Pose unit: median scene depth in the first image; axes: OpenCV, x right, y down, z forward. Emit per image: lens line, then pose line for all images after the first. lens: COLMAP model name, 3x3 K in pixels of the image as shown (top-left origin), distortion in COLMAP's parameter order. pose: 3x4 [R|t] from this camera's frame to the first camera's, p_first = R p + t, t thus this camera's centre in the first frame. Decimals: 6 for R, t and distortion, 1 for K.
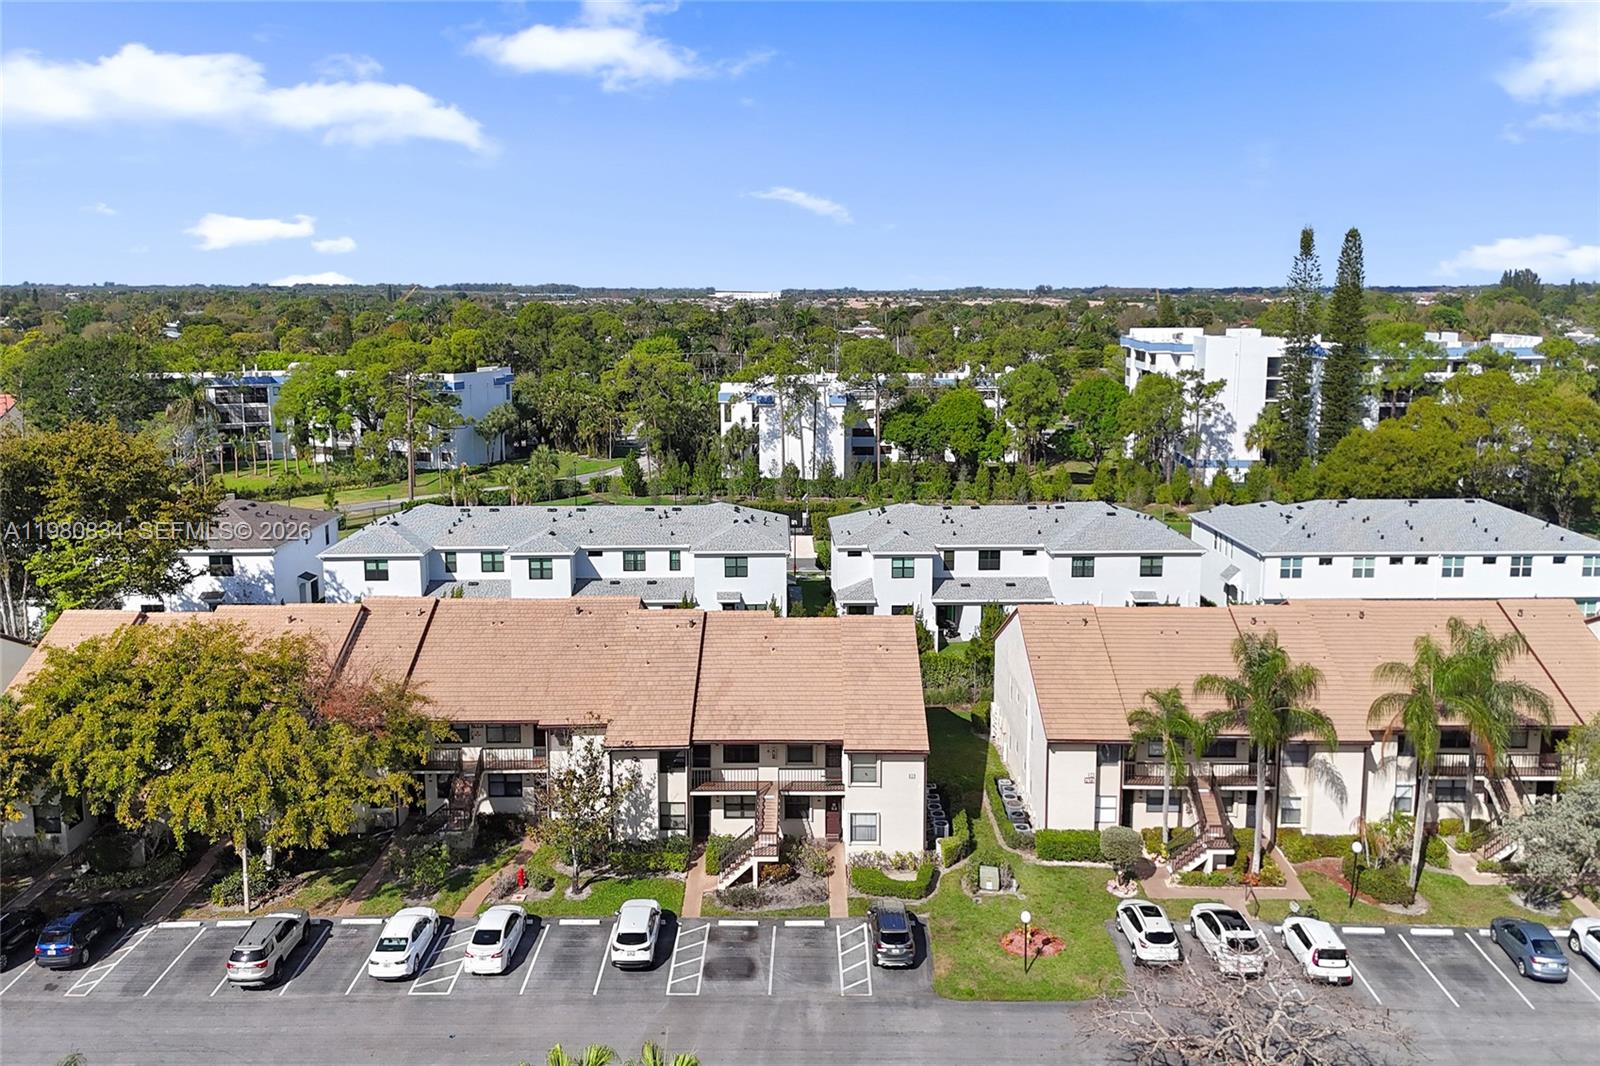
lens RADIAL K [[1207.8, 0, 800.0], [0, 1207.8, 533.0], [0, 0, 1]] dist [0.109081, -0.136448]
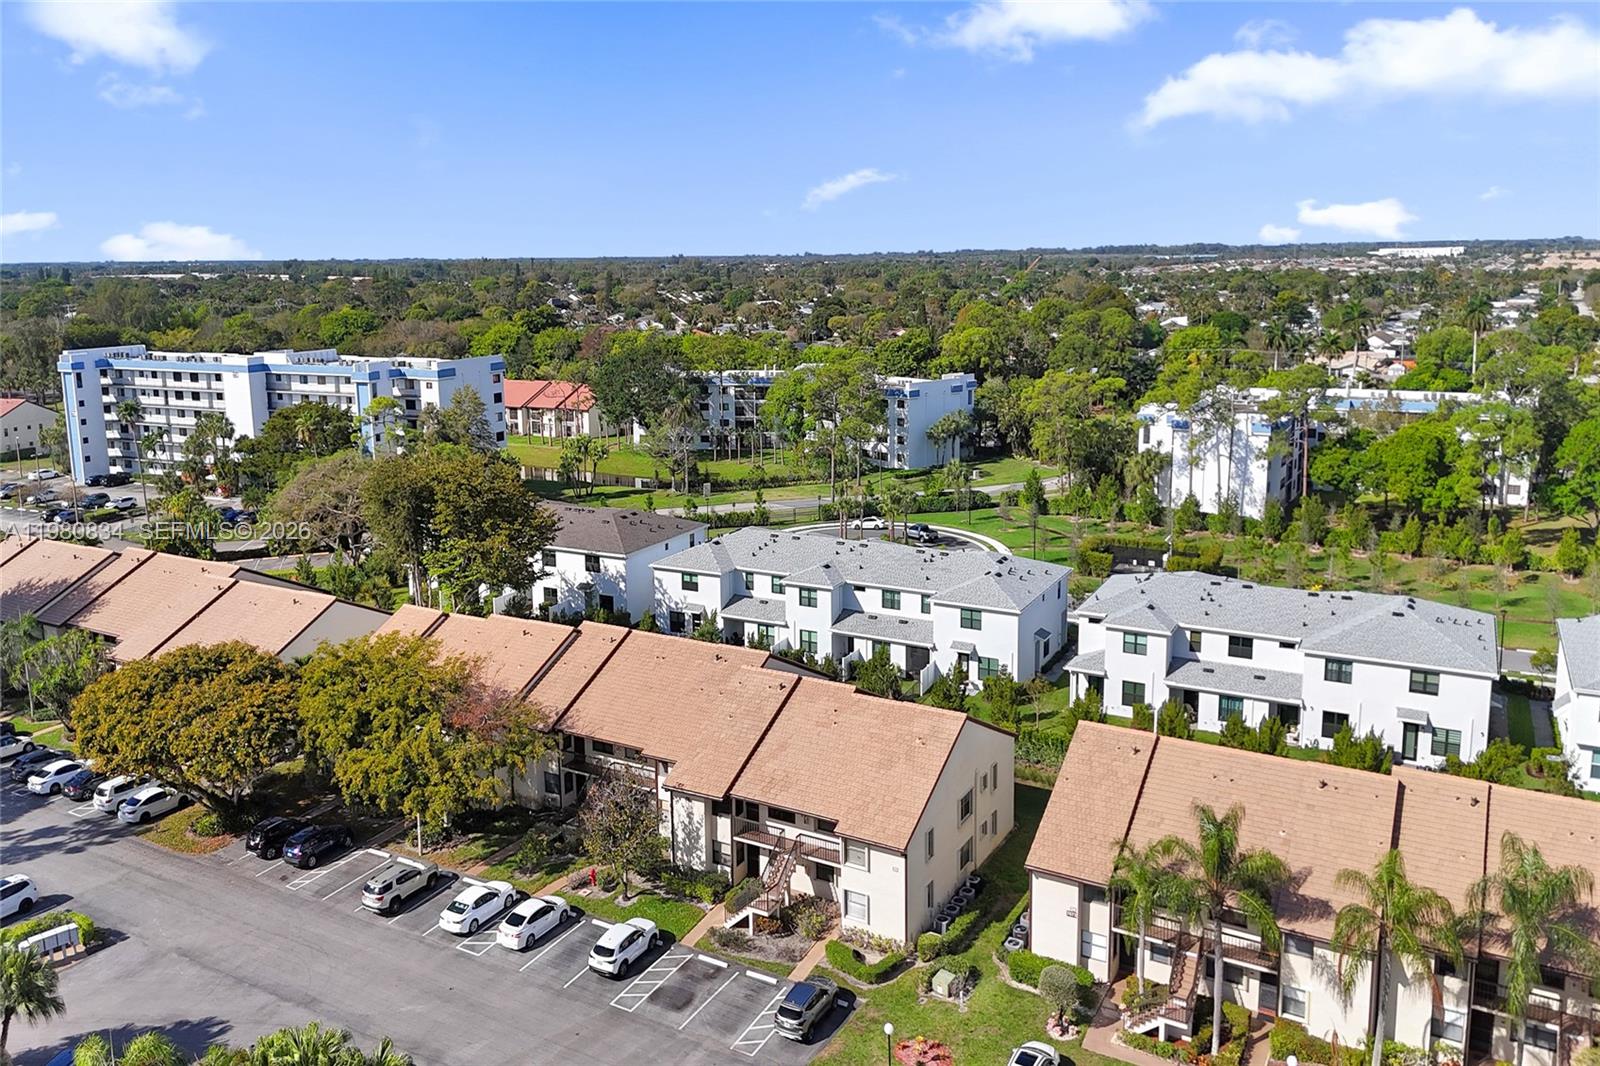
lens RADIAL K [[1207.8, 0, 800.0], [0, 1207.8, 533.0], [0, 0, 1]] dist [0.109081, -0.136448]
pose [[0.869350, 0.097959, -0.484391, 0.317337], [-0.081759, 0.995160, 0.054517, -0.090868], [0.487387, -0.007791, 0.873152, 0.015960]]
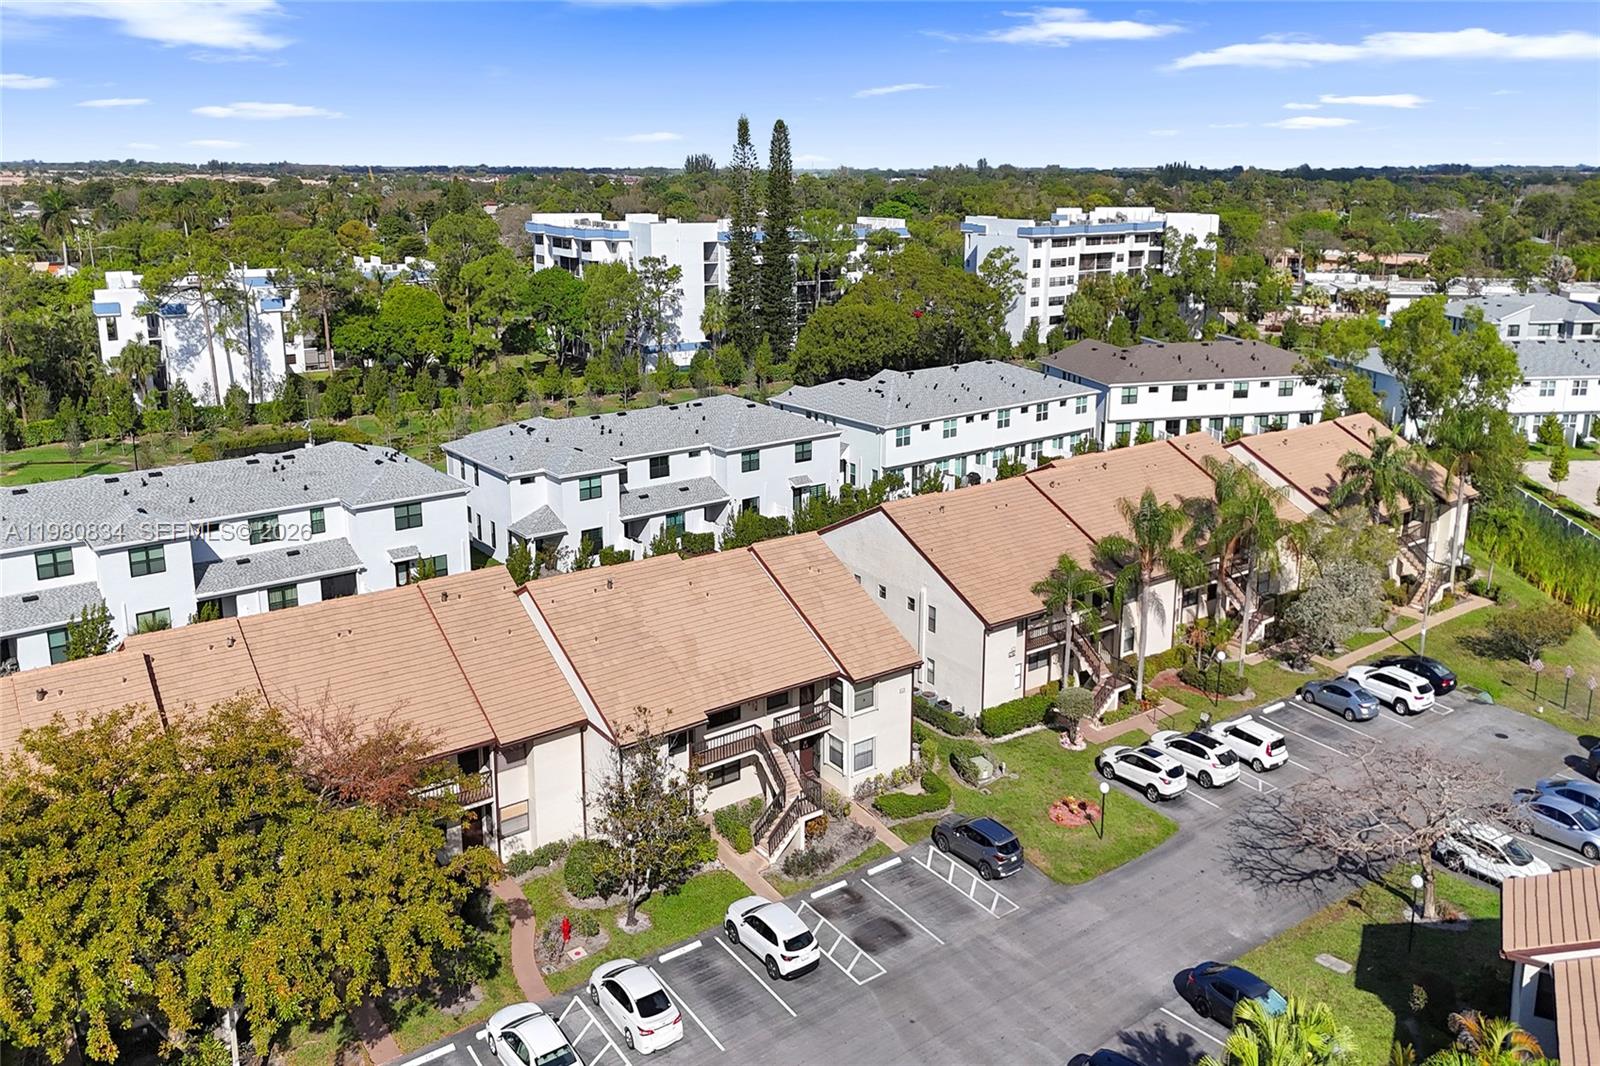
lens RADIAL K [[1207.8, 0, 800.0], [0, 1207.8, 533.0], [0, 0, 1]] dist [0.109081, -0.136448]
pose [[0.802763, -0.168200, 0.572084, -0.318222], [0.114757, 0.985037, 0.128584, -0.037349], [-0.585151, -0.037572, 0.810053, 0.164028]]
